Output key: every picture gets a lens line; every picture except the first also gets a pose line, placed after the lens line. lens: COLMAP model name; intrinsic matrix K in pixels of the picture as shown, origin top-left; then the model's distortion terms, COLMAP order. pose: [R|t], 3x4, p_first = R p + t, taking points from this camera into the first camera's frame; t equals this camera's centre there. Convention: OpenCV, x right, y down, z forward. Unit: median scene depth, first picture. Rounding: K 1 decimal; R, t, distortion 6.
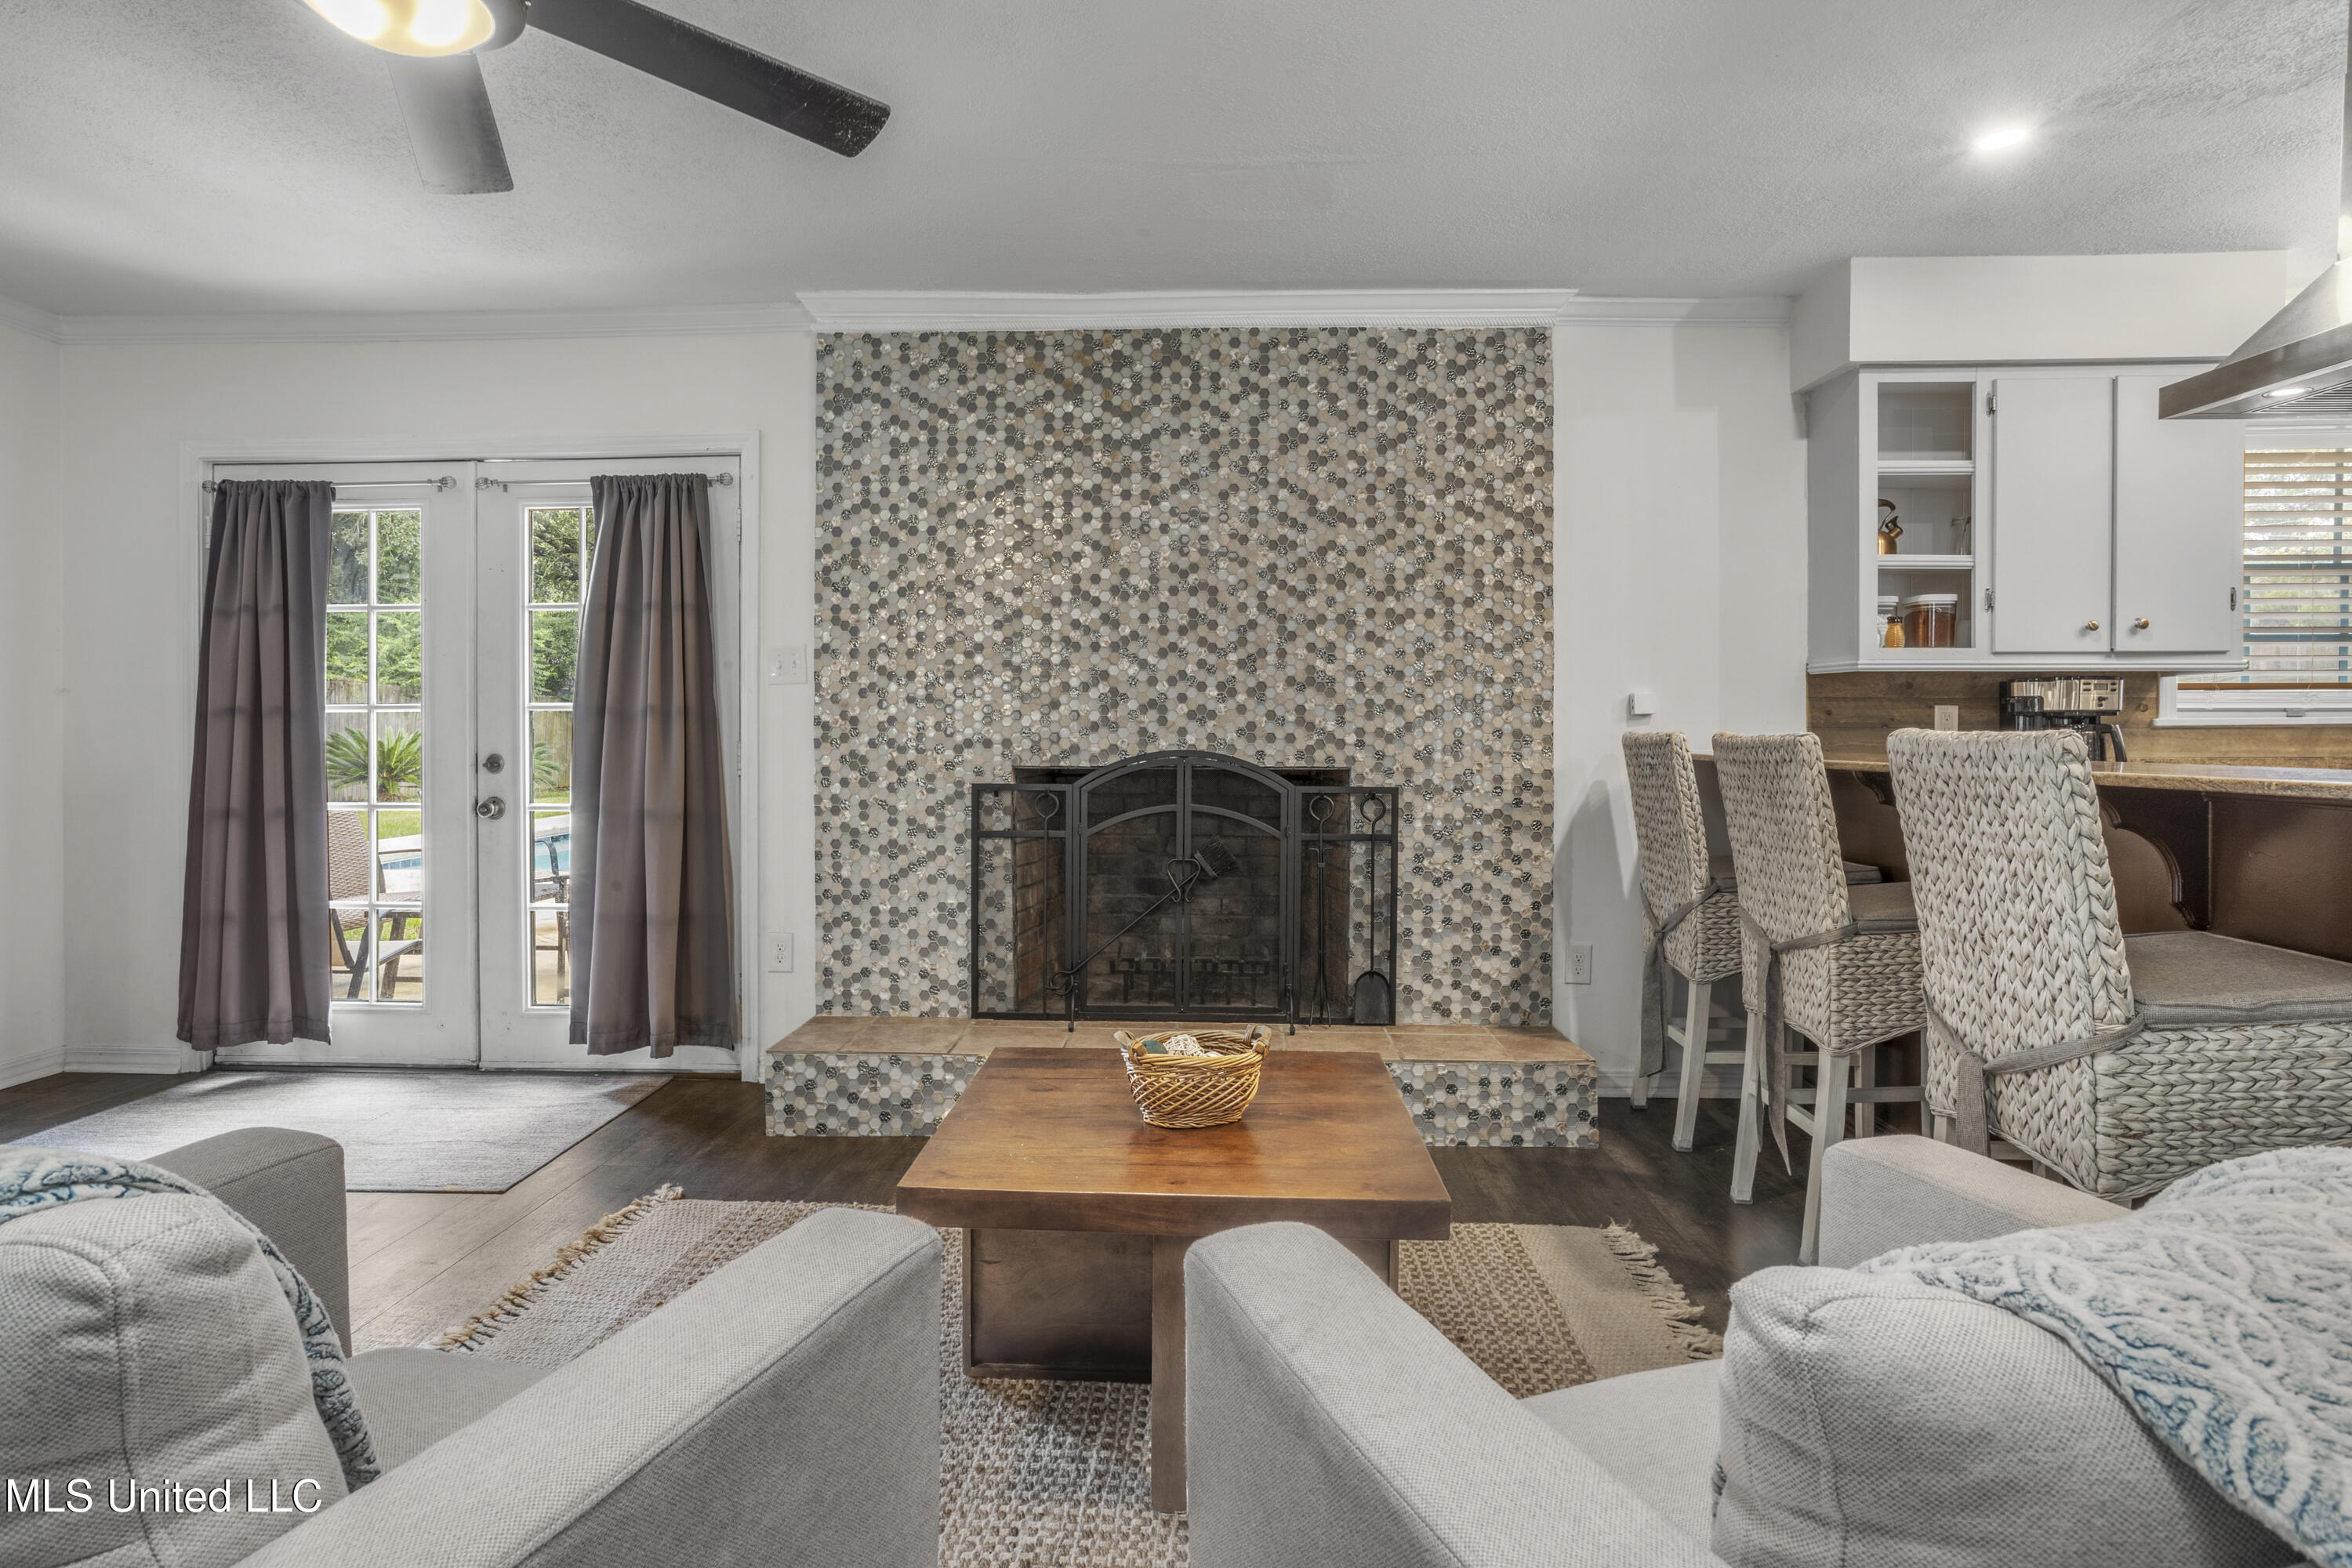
lens RADIAL K [[1234.2, 0, 1159.4], [0, 1234.2, 739.8], [0, 0, 1]] dist [-0.044038, 0.018532]
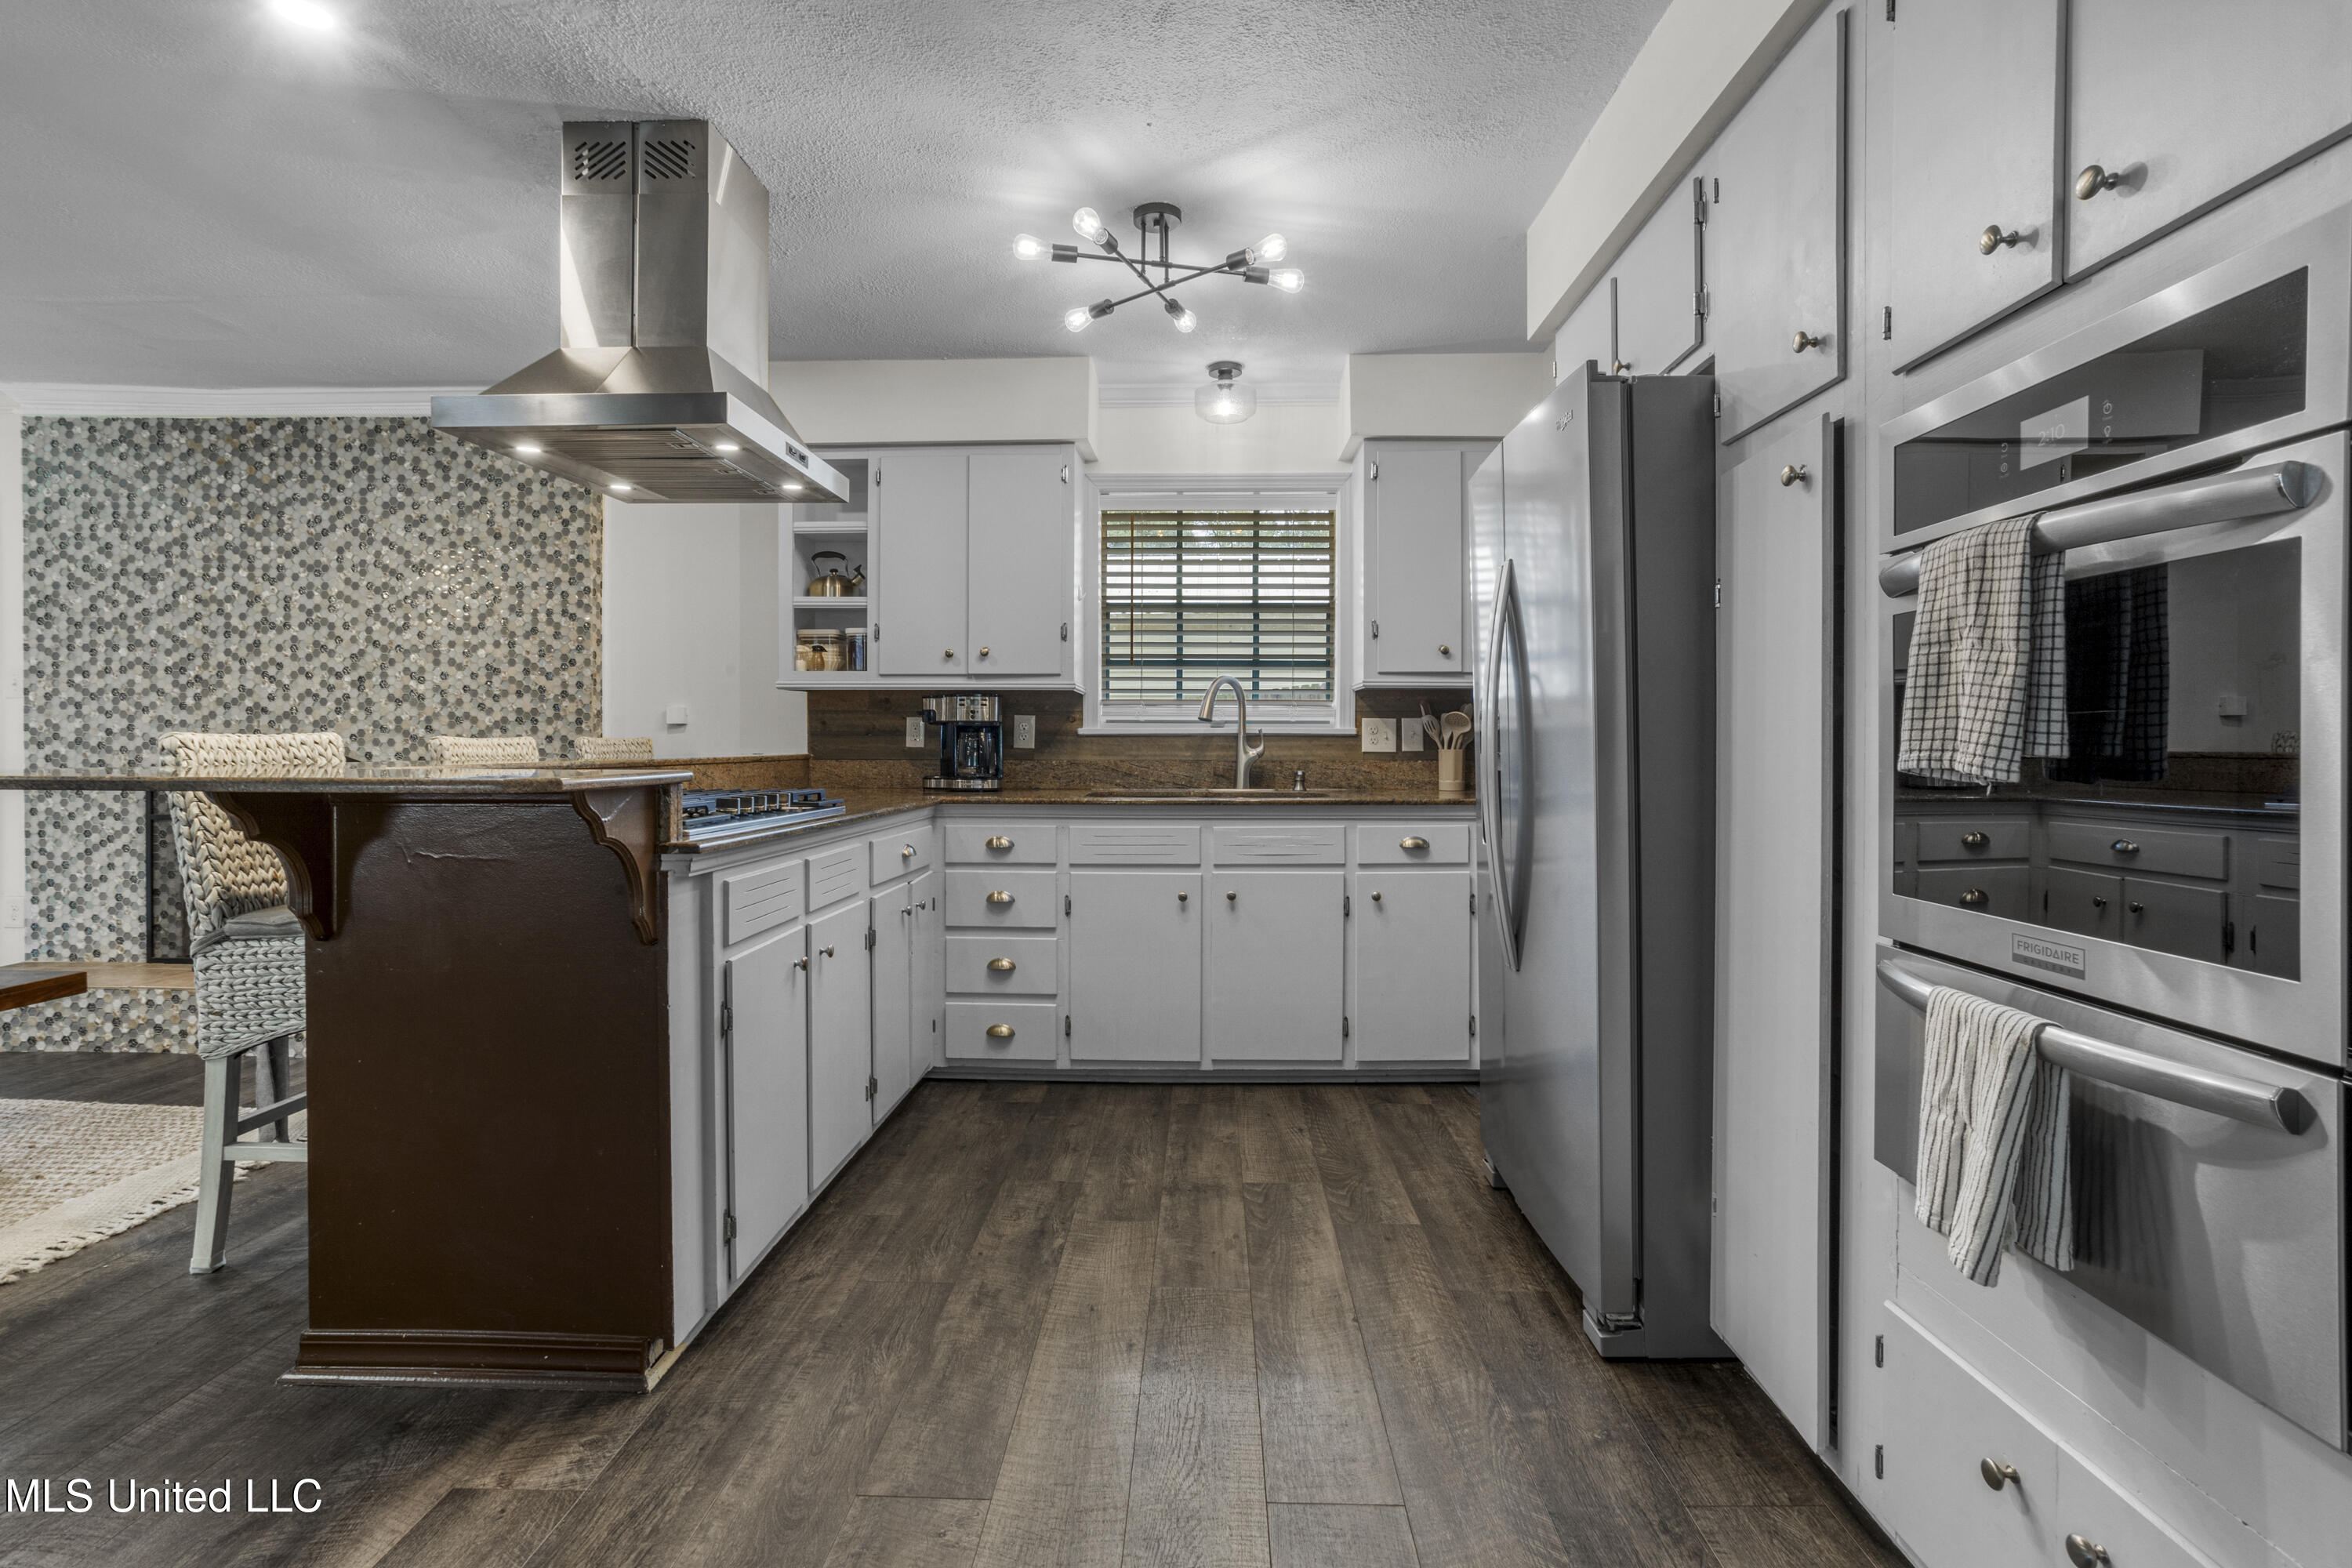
lens RADIAL K [[1152.4, 0, 1132.6], [0, 1152.4, 747.1], [0, 0, 1]] dist [-0.035332, 0.021159]
pose [[0.999942, 0.003809, 0.010058, 0.885262], [-0.003805, 0.999993, -0.000407, 0.001199], [-0.010059, 0.000369, 0.999949, -0.183183]]
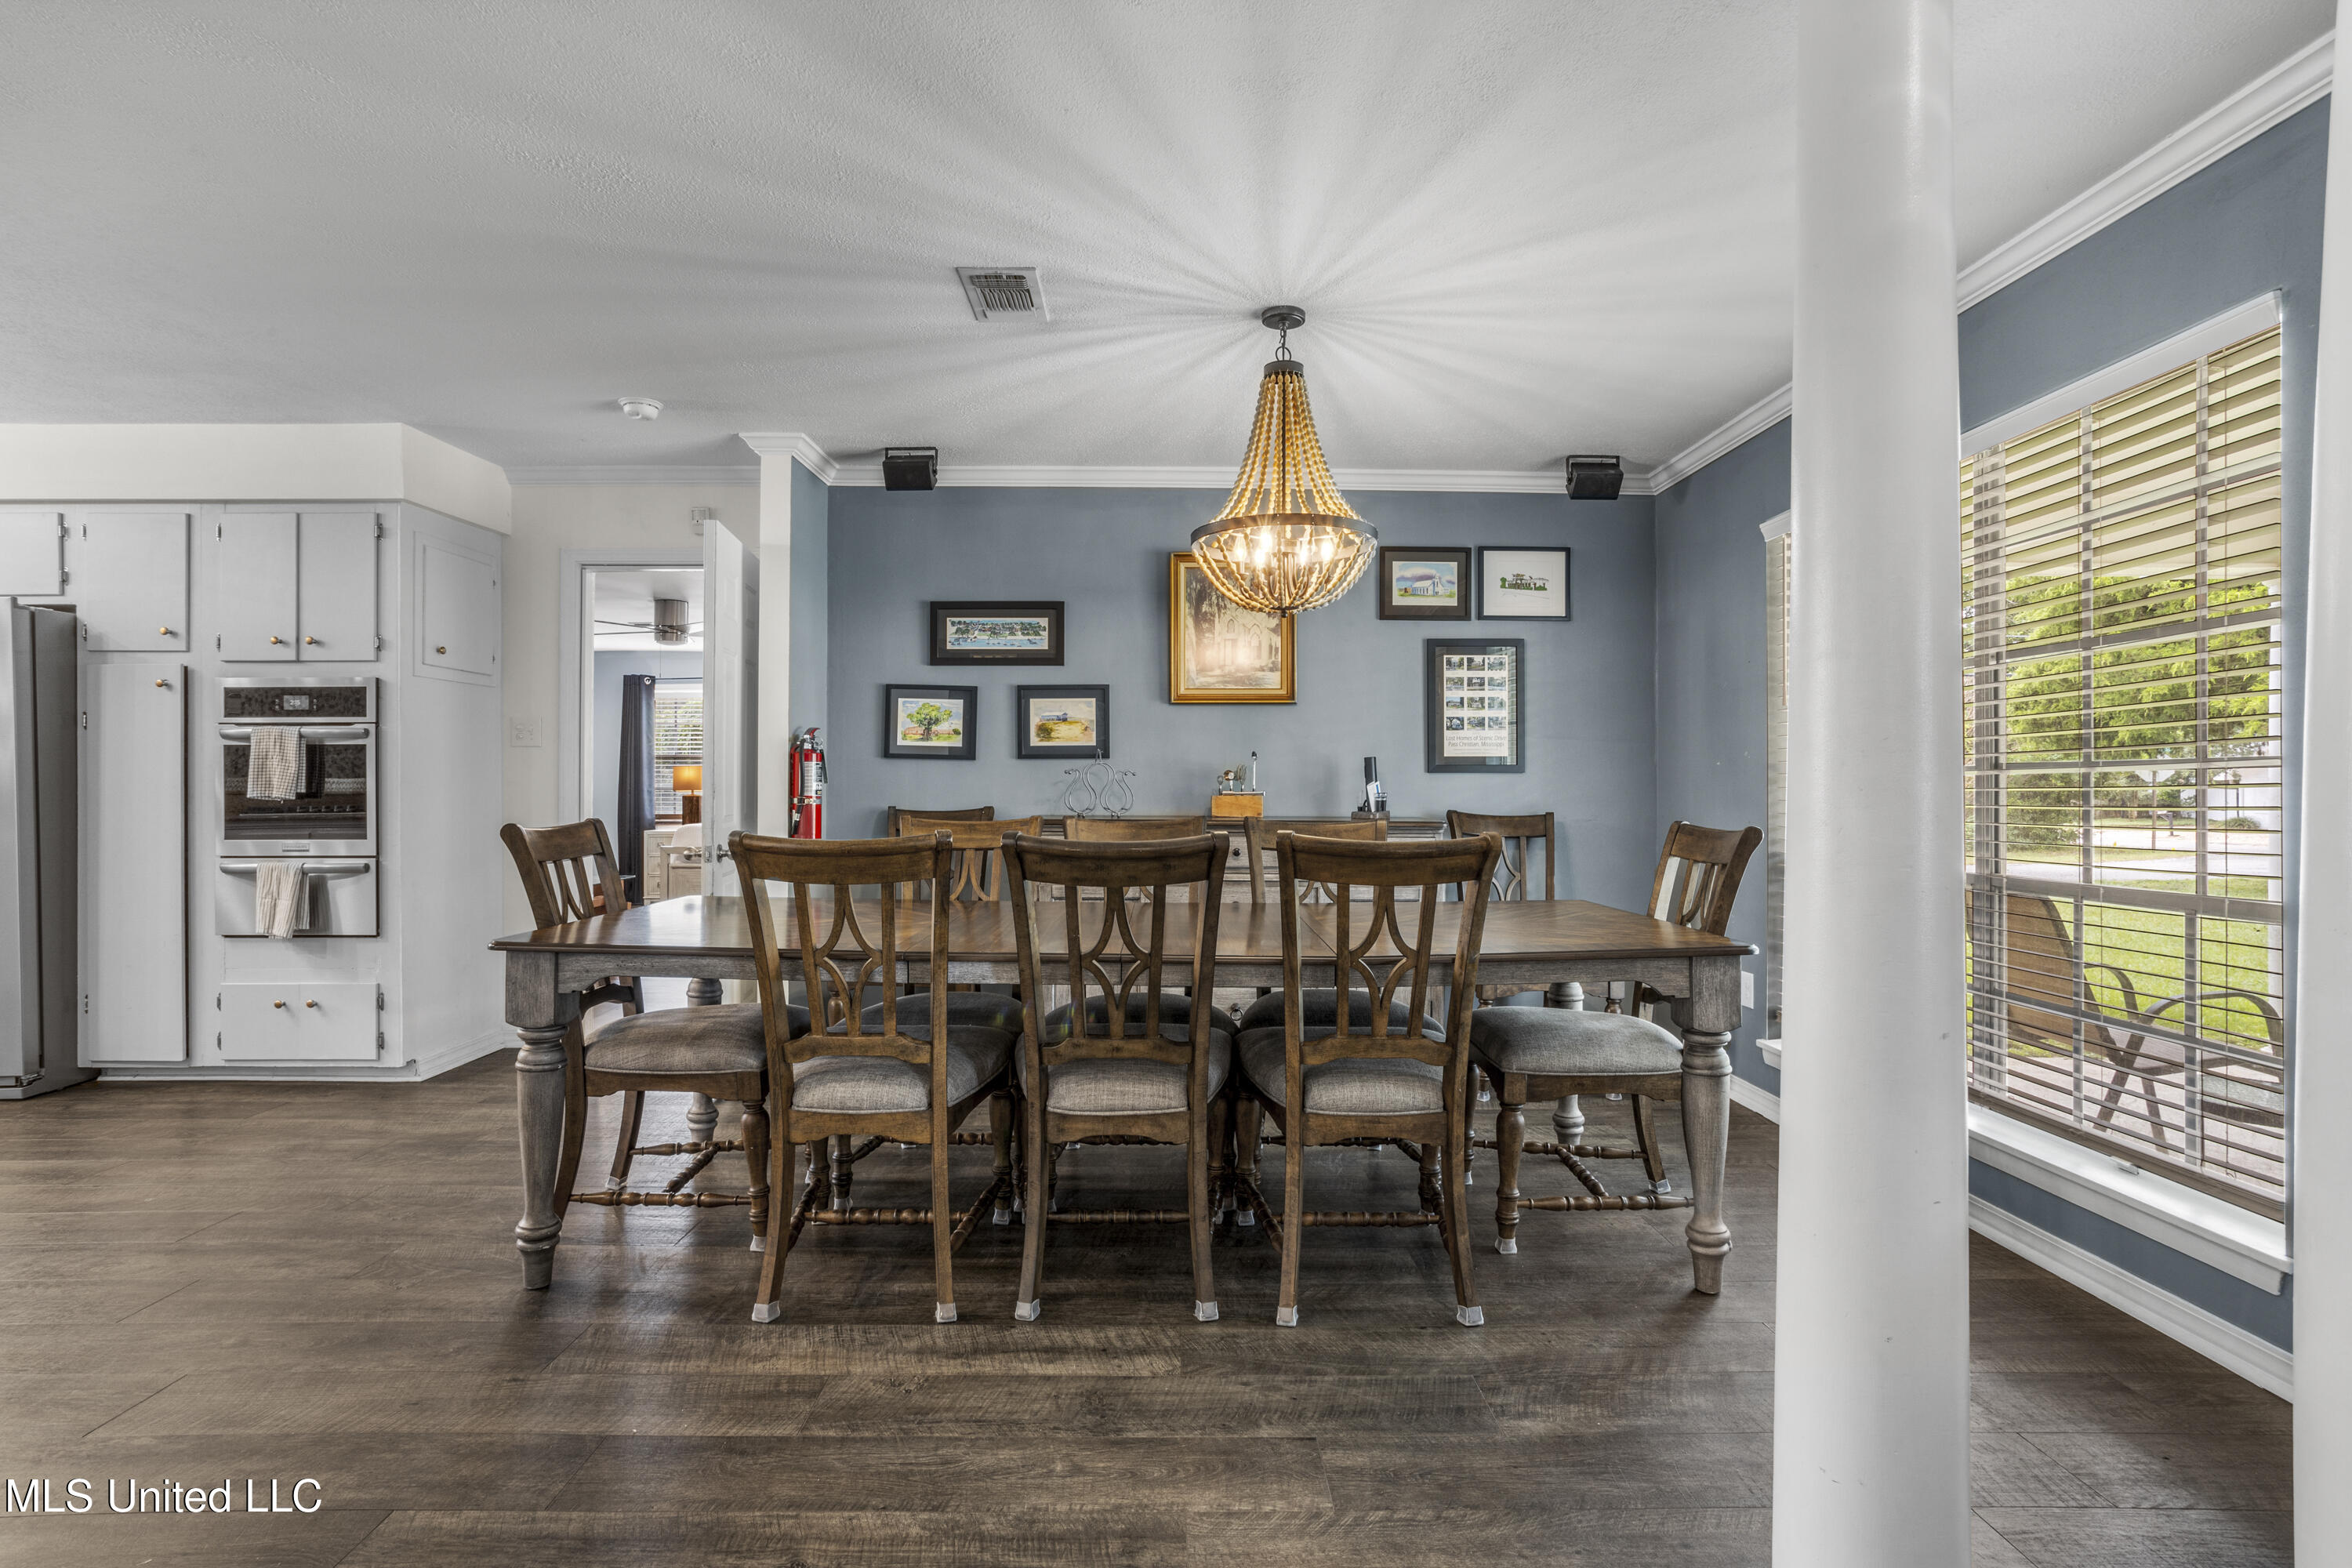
lens RADIAL K [[1152.4, 0, 1173.8], [0, 1152.4, 774.9], [0, 0, 1]] dist [-0.035332, 0.021159]
pose [[-0.072496, 0.004242, 0.997360, -0.063393], [0.008458, 0.999958, -0.003638, -0.002680], [-0.997333, 0.008172, -0.072528, -0.668465]]
